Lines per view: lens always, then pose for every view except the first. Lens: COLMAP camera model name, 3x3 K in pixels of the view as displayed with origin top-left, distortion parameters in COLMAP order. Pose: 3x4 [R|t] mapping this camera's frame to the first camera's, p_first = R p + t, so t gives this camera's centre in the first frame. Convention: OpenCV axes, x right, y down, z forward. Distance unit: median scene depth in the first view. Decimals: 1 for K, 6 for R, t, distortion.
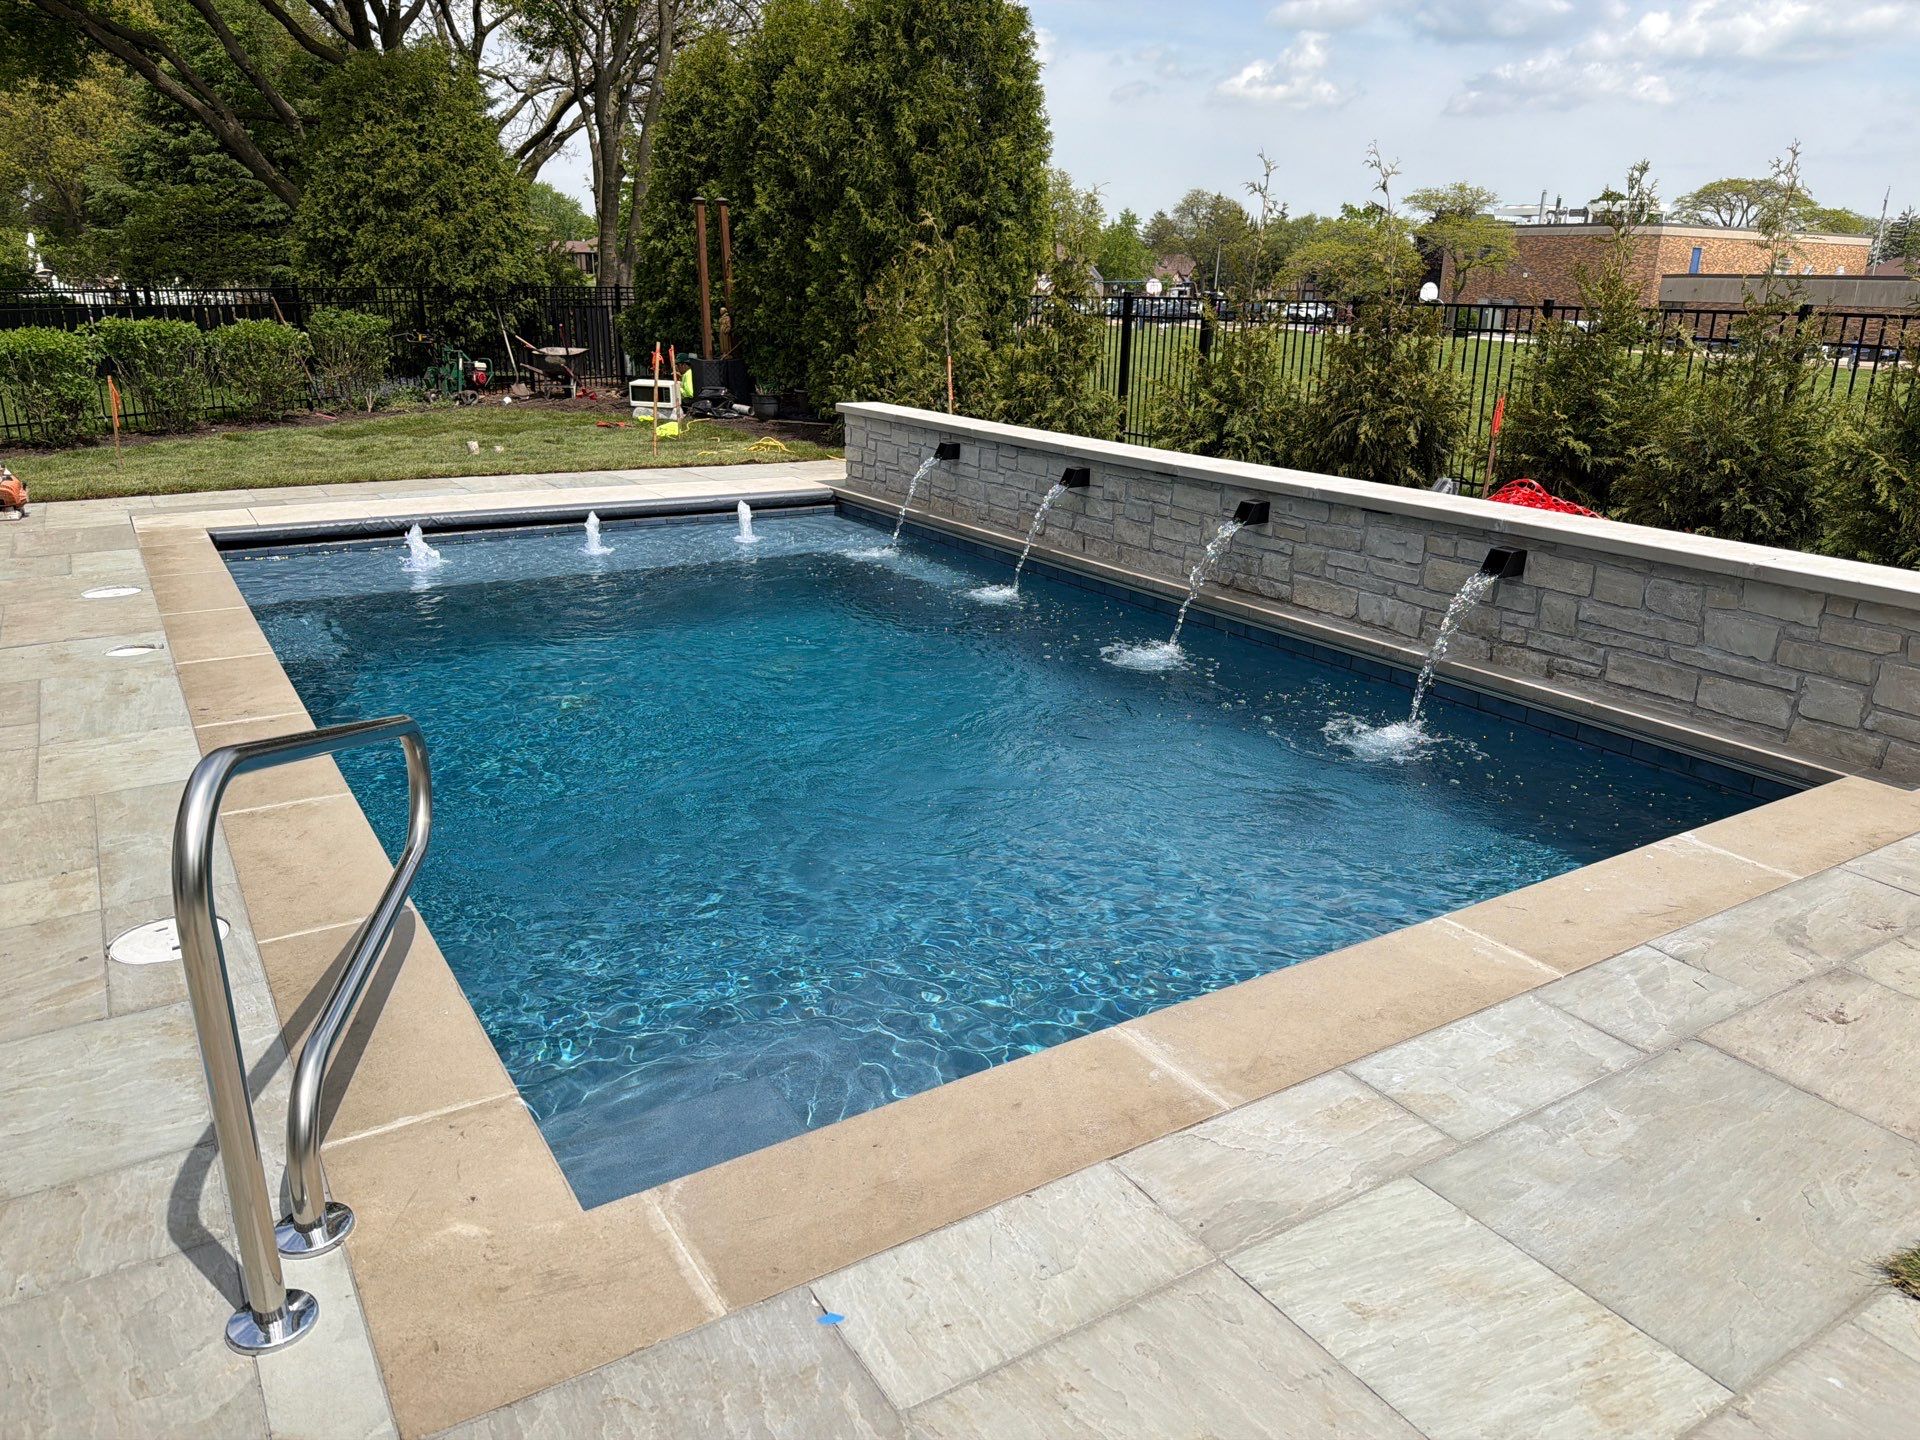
lens RADIAL K [[1357.2, 0, 954.0], [0, 1357.2, 728.3], [0, 0, 1]] dist [0.093037, -0.145556]
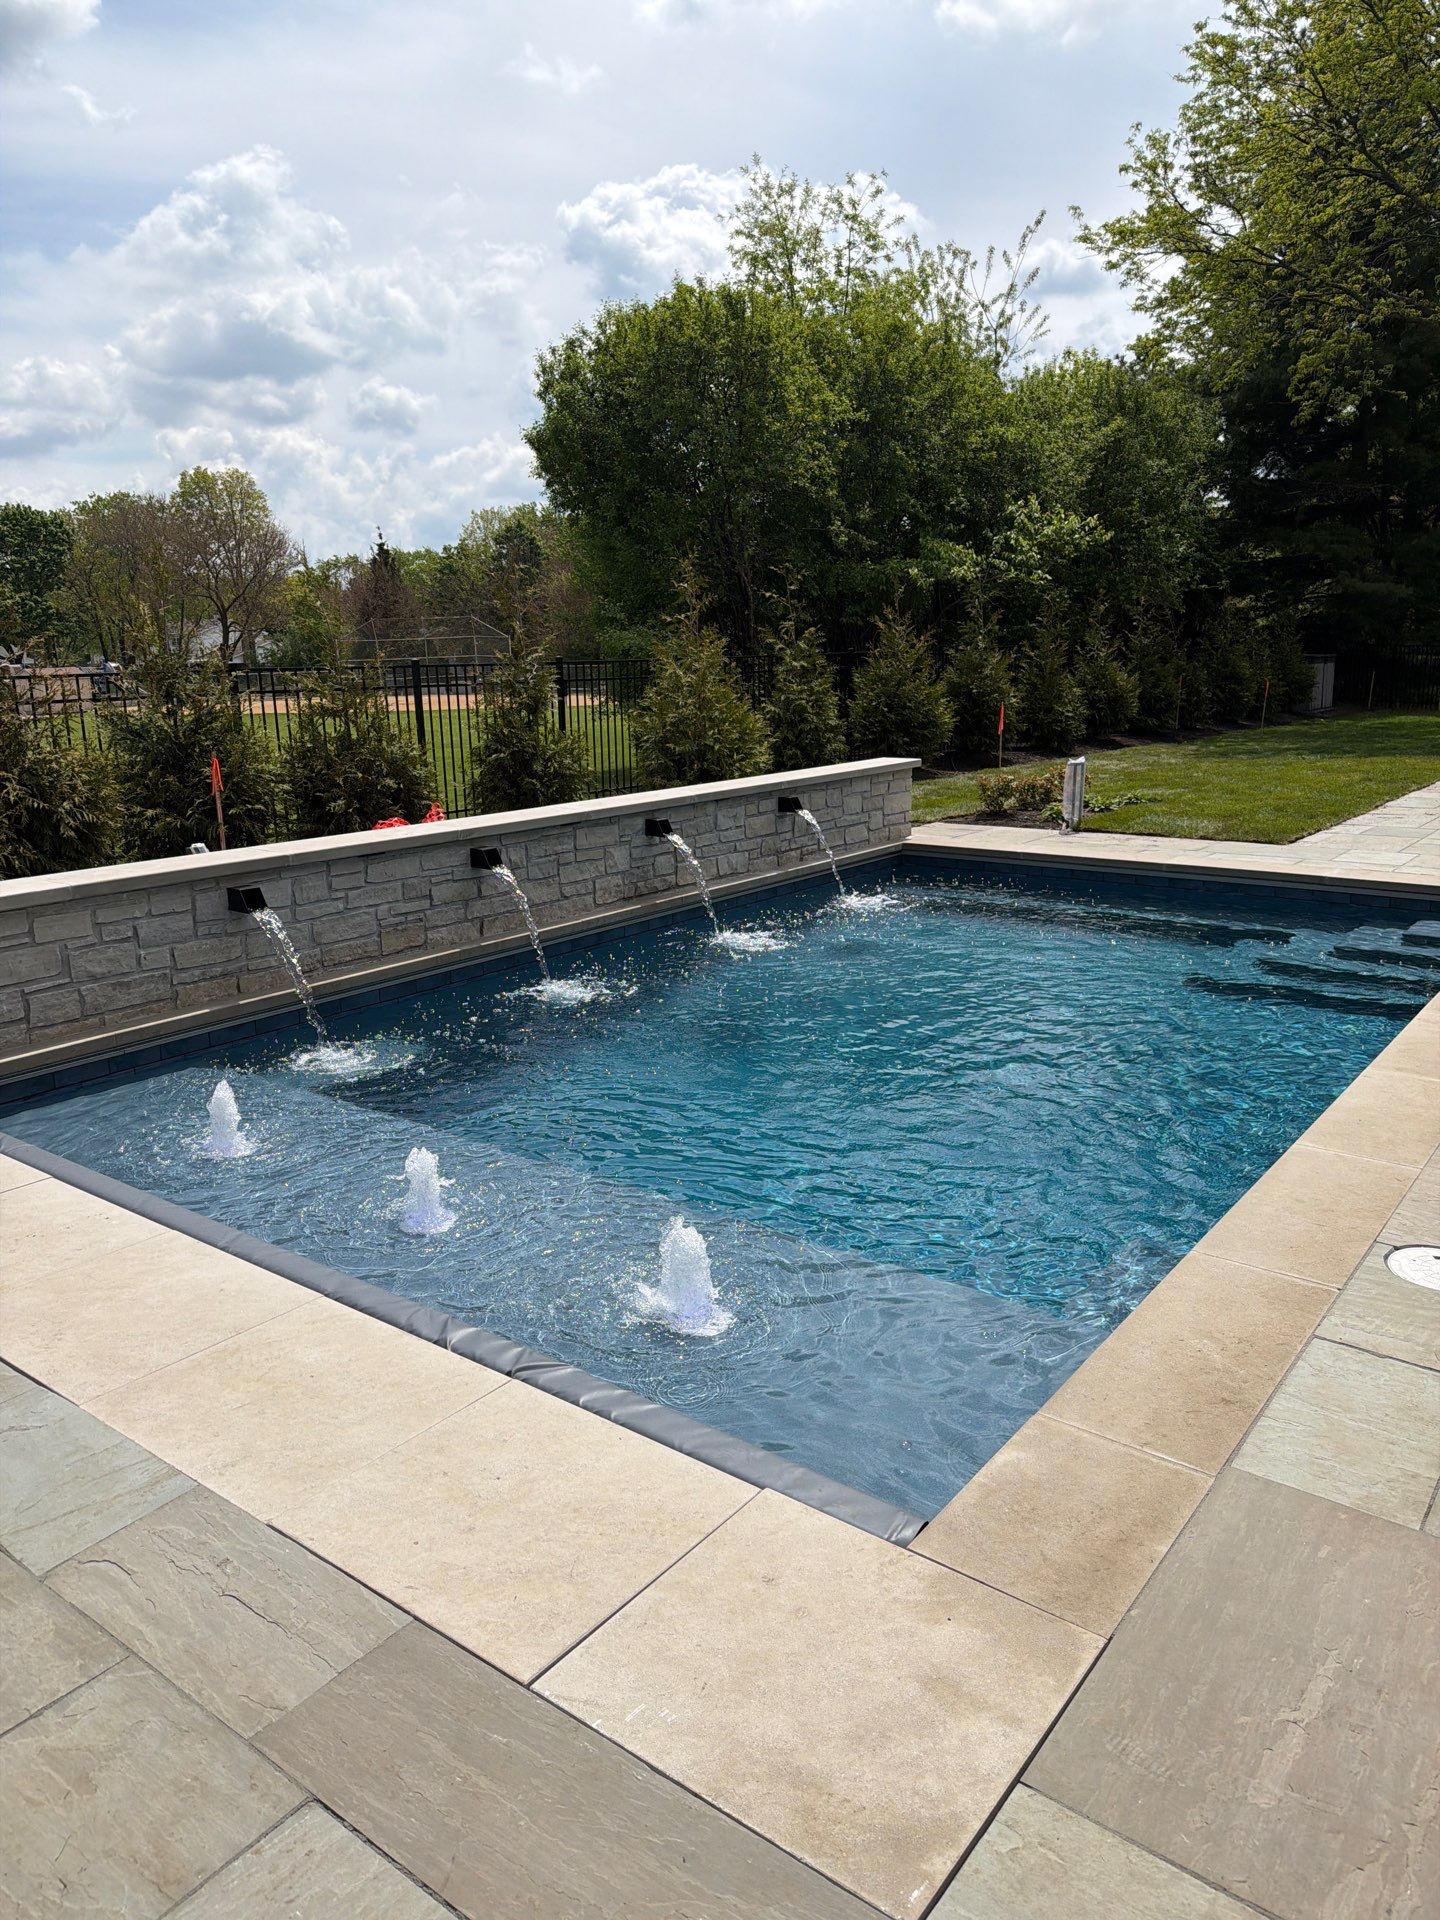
lens RADIAL K [[1339.2, 0, 710.0], [0, 1339.2, 958.5], [0, 0, 1]] dist [0.066637, -0.088697]
pose [[-0.348322, -0.221648, 0.910793, -0.782258], [0.301069, 0.893708, 0.332631, -0.370196], [-0.887710, 0.390074, -0.244567, 1.086902]]
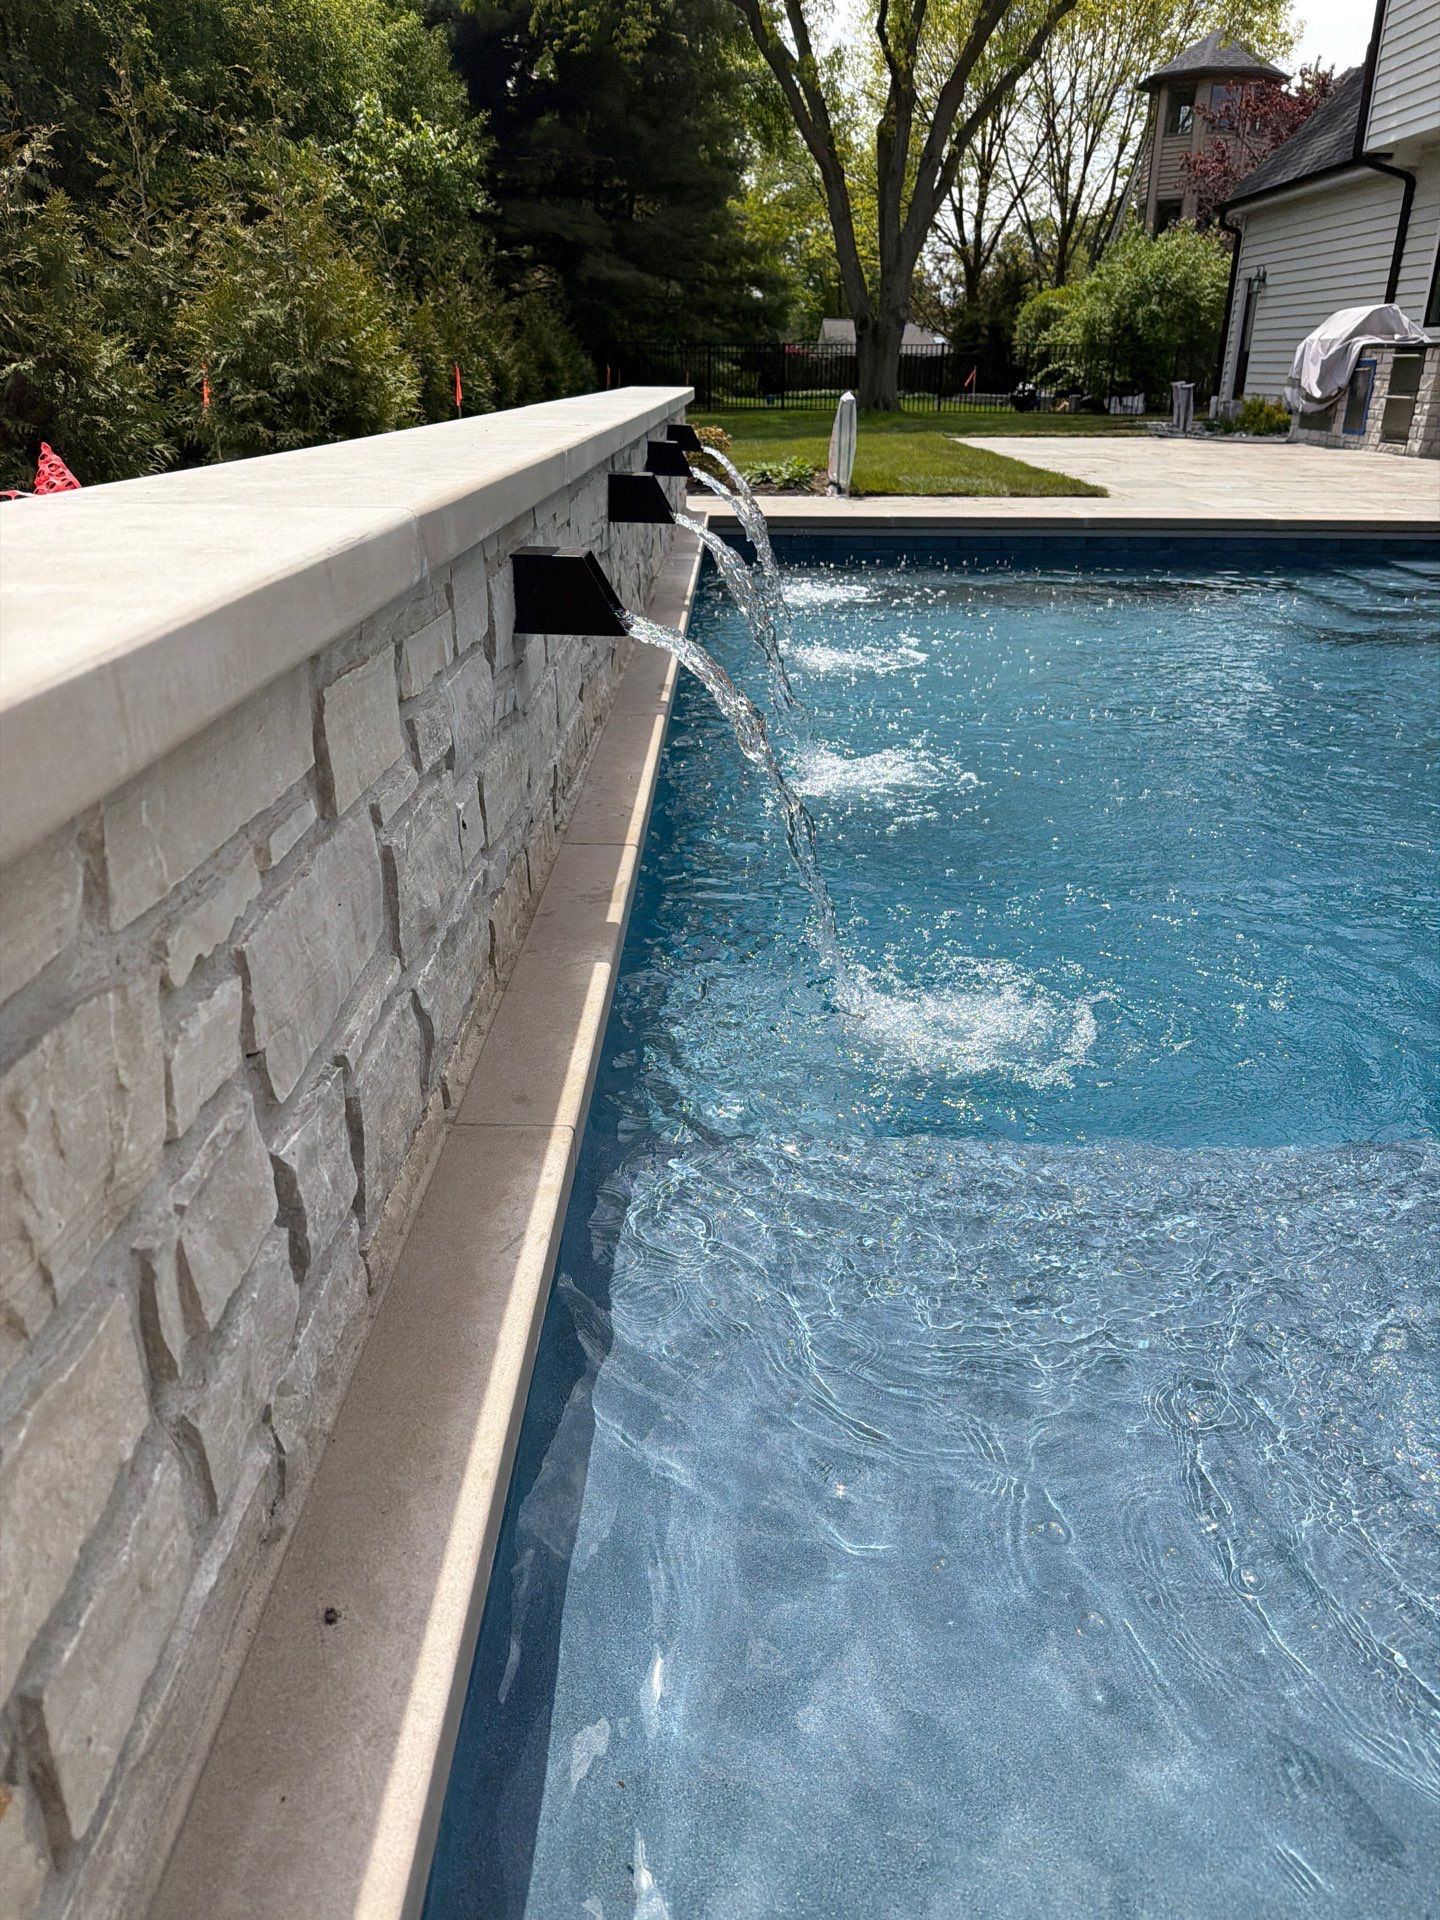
lens RADIAL K [[1363.2, 0, 718.4], [0, 1363.2, 971.6], [0, 0, 1]] dist [0.020062, -0.026500]
pose [[-0.840396, -0.239194, 0.486333, -0.152972], [0.148418, 0.761467, 0.630984, -0.321489], [-0.521254, 0.602457, -0.604433, 1.285911]]
